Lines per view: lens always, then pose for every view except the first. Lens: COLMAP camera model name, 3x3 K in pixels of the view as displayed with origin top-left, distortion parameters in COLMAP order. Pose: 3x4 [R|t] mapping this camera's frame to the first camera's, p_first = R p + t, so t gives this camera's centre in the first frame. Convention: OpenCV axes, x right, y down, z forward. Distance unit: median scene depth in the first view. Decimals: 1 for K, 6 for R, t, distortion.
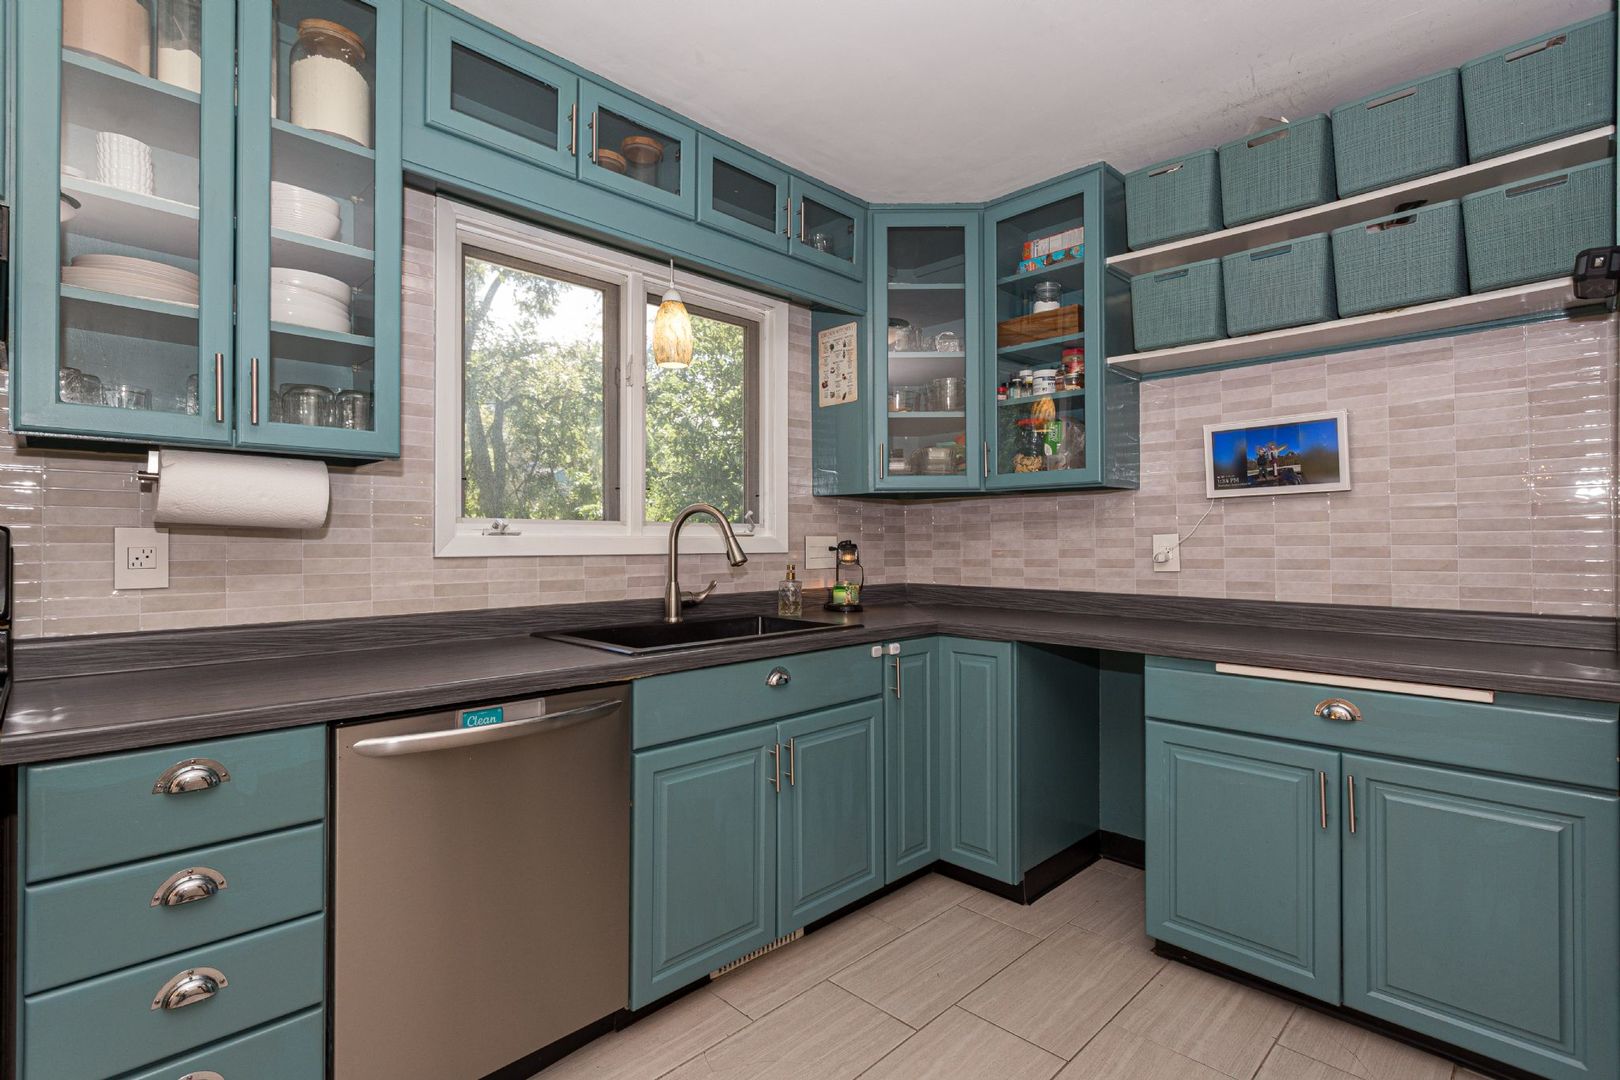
lens RADIAL K [[783.9, 0, 799.2], [0, 783.9, 533.1], [0, 0, 1]] dist [-0.001444, -0.001105]
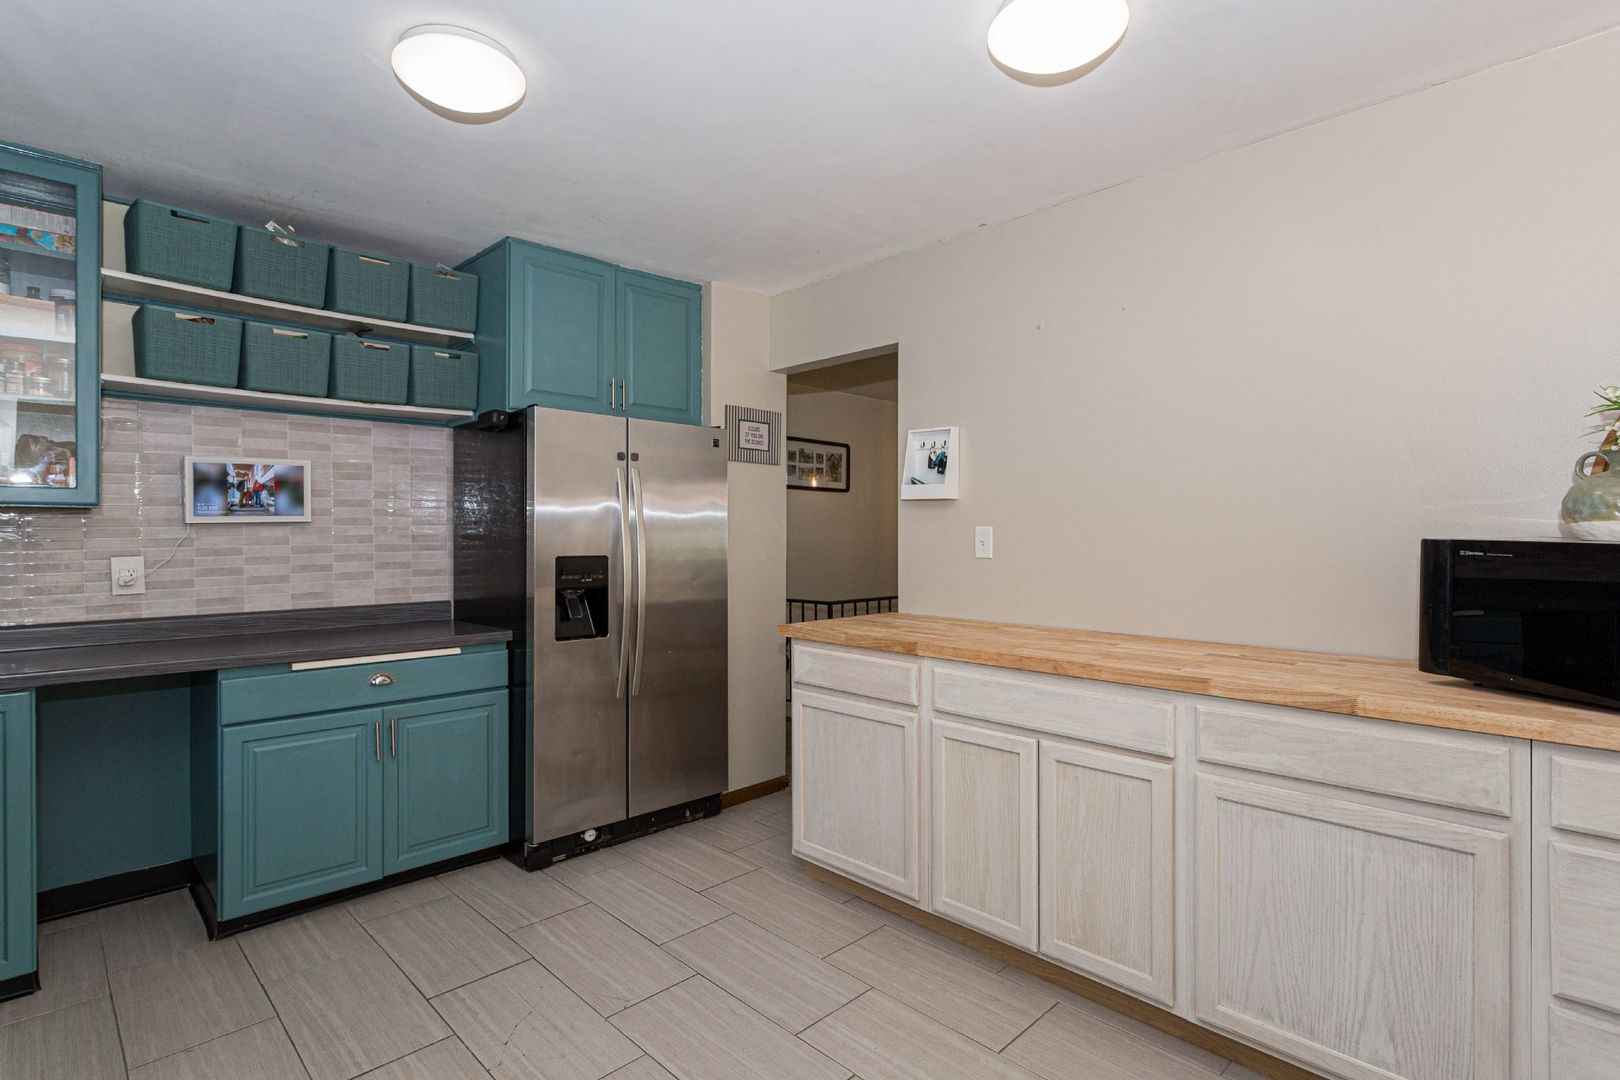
lens RADIAL K [[783.9, 0, 809.2], [0, 783.9, 534.3], [0, 0, 1]] dist [-0.001444, -0.001105]
pose [[-0.003168, 0.002312, 0.999992, -0.632160], [-0.006940, 0.999973, -0.002334, -0.037033], [-0.999971, -0.006947, -0.003152, 0.166963]]
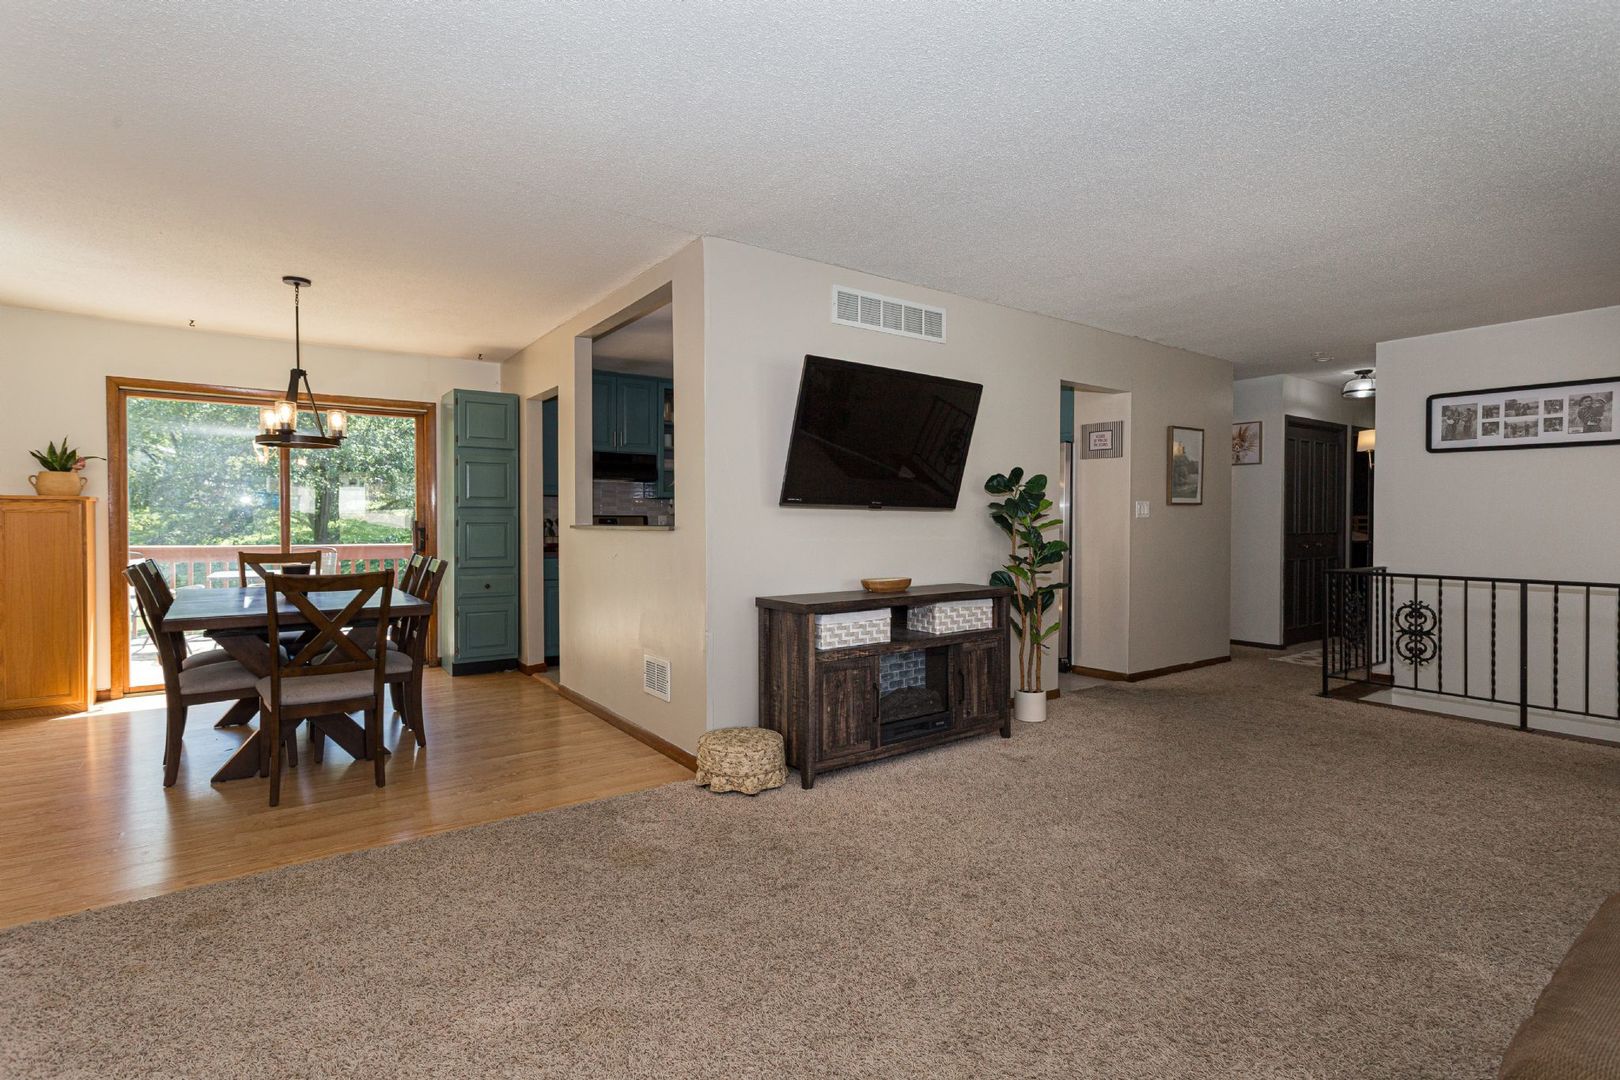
lens RADIAL K [[783.9, 0, 809.8], [0, 783.9, 533.2], [0, 0, 1]] dist [-0.001444, -0.001105]
pose [[0.990603, 0.006429, -0.136617, 0.393932], [-0.003857, 0.999810, 0.019085, 0.002148], [0.136714, -0.018378, 0.990440, -2.221044]]
